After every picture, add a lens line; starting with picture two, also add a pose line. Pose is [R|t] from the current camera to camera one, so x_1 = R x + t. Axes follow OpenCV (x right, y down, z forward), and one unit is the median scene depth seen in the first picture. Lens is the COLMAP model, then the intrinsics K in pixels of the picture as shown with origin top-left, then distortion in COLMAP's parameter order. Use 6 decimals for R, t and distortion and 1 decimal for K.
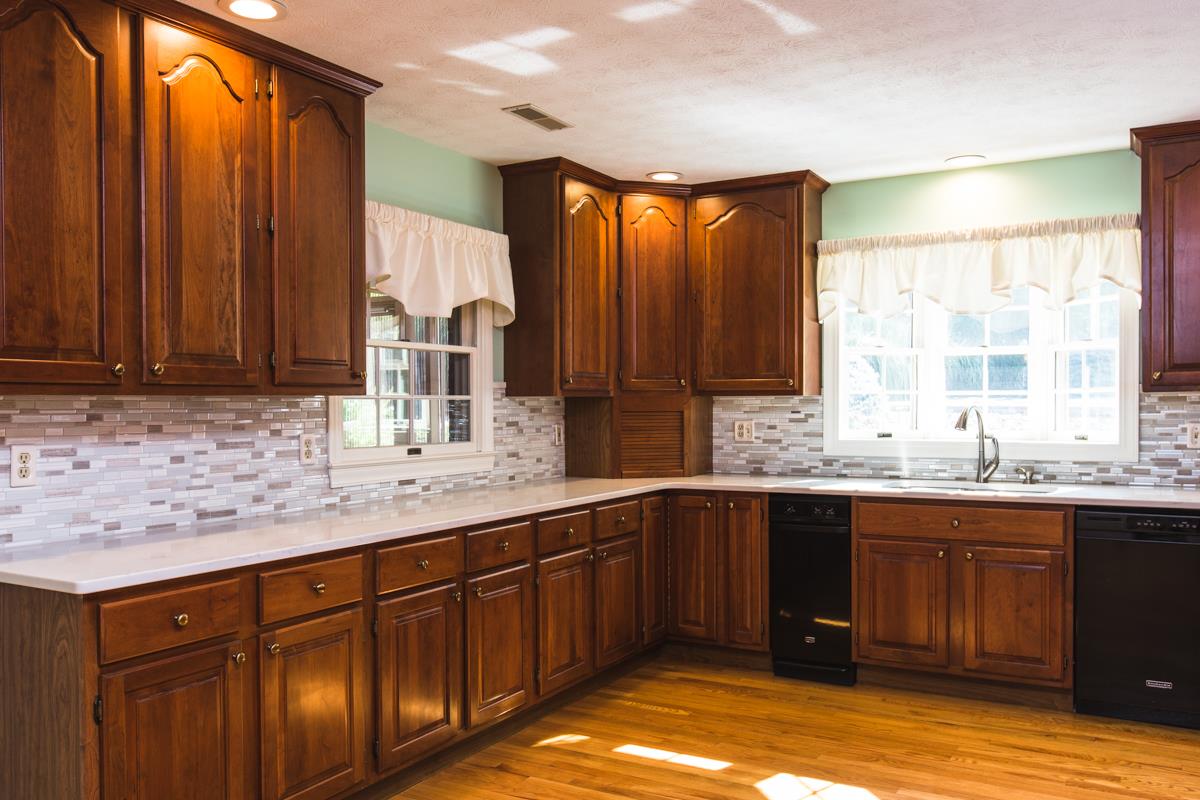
lens RADIAL K [[987.2, 0, 601.0], [0, 987.2, 425.0], [0, 0, 1]] dist [-0.009495, -0.009273]
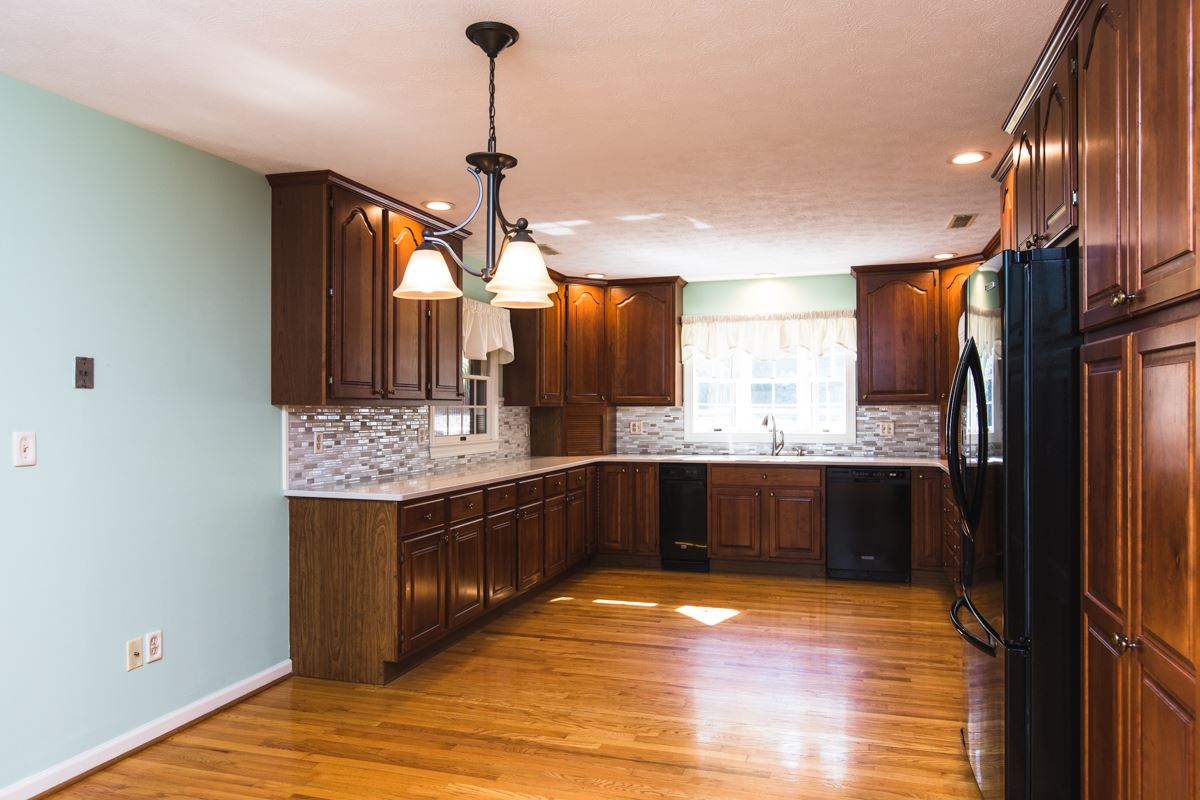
lens RADIAL K [[828.4, 0, 601.7], [0, 828.4, 408.7], [0, 0, 1]] dist [-0.009177, -0.015470]
pose [[0.977810, 0.003868, 0.209456, -0.235593], [0.001251, 0.999704, -0.024301, 0.009381], [-0.209488, 0.024024, 0.977516, -0.402563]]
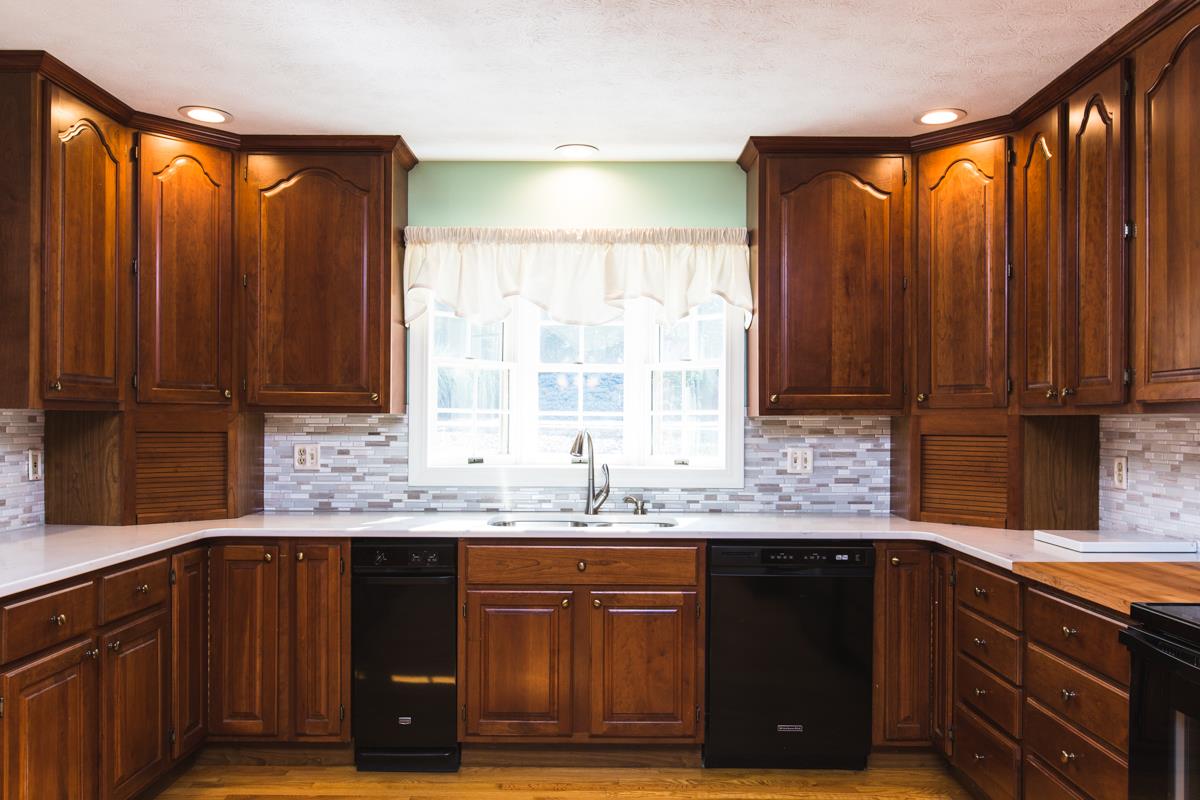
lens RADIAL K [[941.4, 0, 610.7], [0, 941.4, 430.2], [0, 0, 1]] dist [0.009109, -0.016269]
pose [[0.868140, 0.006730, 0.496274, -0.022652], [-0.000241, 0.999914, -0.013138, -0.006517], [-0.496319, 0.011286, 0.868067, 0.254466]]
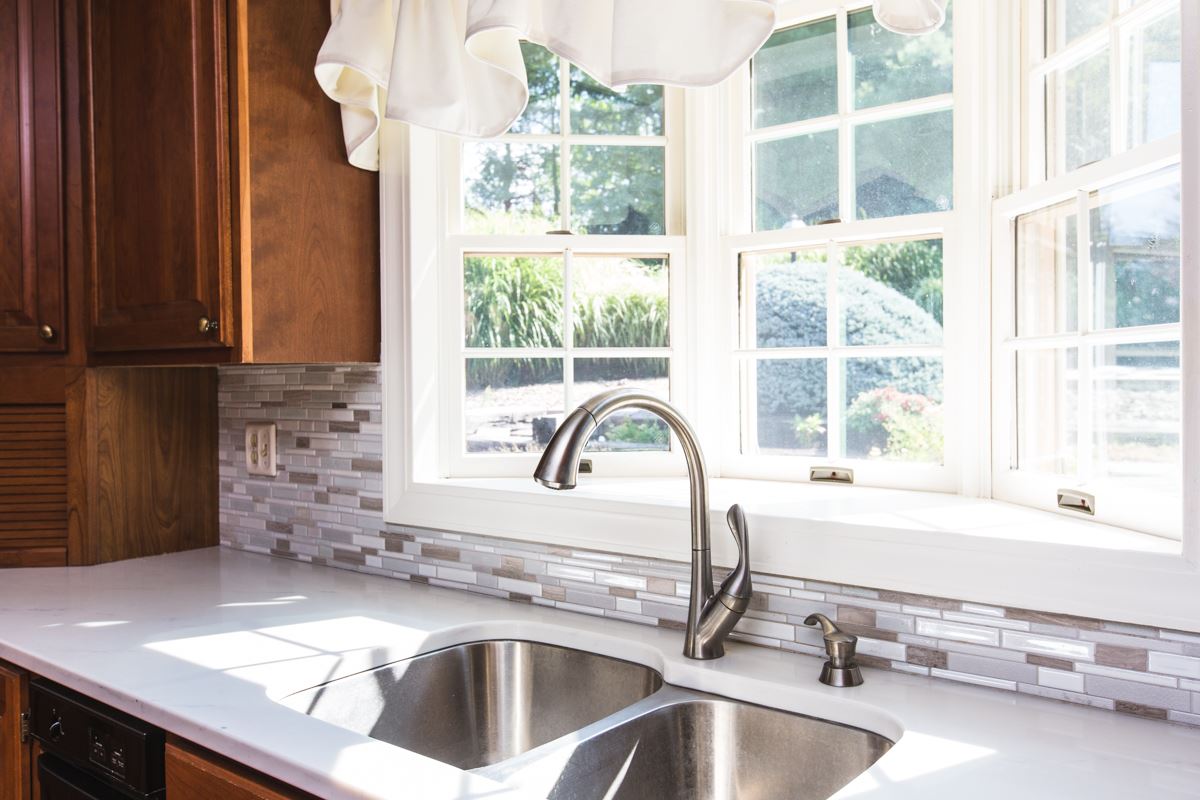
lens RADIAL K [[987.2, 0, 608.2], [0, 987.2, 391.2], [0, 0, 1]] dist [-0.009495, -0.009273]
pose [[0.987192, -0.000526, -0.159537, 0.412685], [-0.000385, 0.999984, -0.005678, -0.018866], [0.159538, 0.005667, 0.987176, 0.717672]]
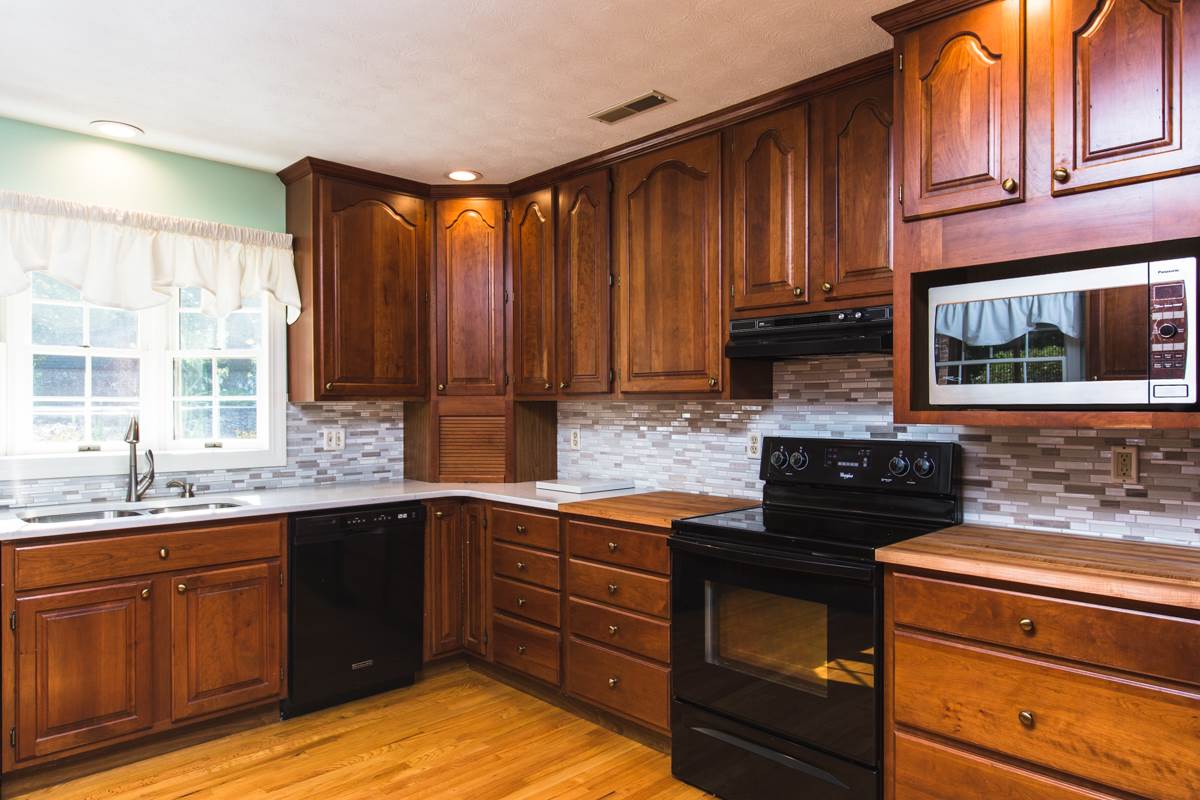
lens RADIAL K [[757.5, 0, 612.9], [0, 757.5, 408.5], [0, 0, 1]] dist [-0.003747, 0.000475]
pose [[0.272166, 0.003048, 0.962245, -0.149460], [0.019609, 0.999770, -0.008713, -0.010393], [-0.962050, 0.021240, 0.272044, 0.410805]]
